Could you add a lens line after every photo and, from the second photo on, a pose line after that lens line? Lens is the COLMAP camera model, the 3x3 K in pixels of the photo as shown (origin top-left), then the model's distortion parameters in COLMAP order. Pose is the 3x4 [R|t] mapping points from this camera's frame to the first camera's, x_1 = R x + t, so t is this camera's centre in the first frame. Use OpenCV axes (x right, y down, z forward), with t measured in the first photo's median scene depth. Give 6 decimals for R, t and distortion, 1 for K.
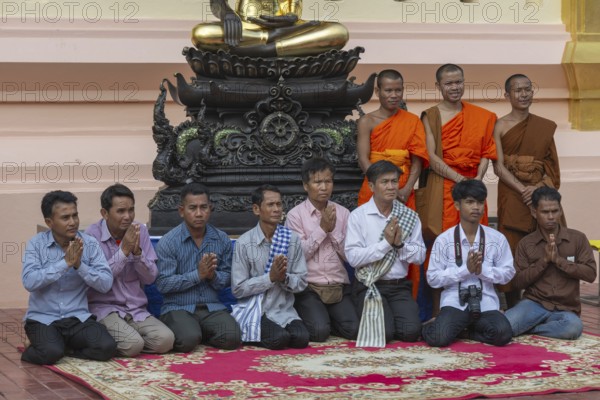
lens RADIAL K [[1630.4, 0, 300.0], [0, 1630.4, 200.0], [0, 0, 1]] dist [0.053529, 0.435261]
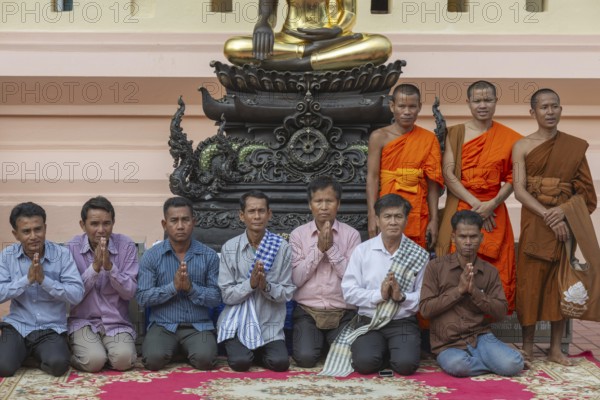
lens RADIAL K [[1630.4, 0, 300.0], [0, 1630.4, 200.0], [0, 0, 1]] dist [0.053529, 0.435261]
pose [[0.950399, 0.024087, -0.310101, 0.288970], [-0.026797, 0.999631, -0.004480, -0.006742], [0.309878, 0.012568, 0.950693, 0.080717]]
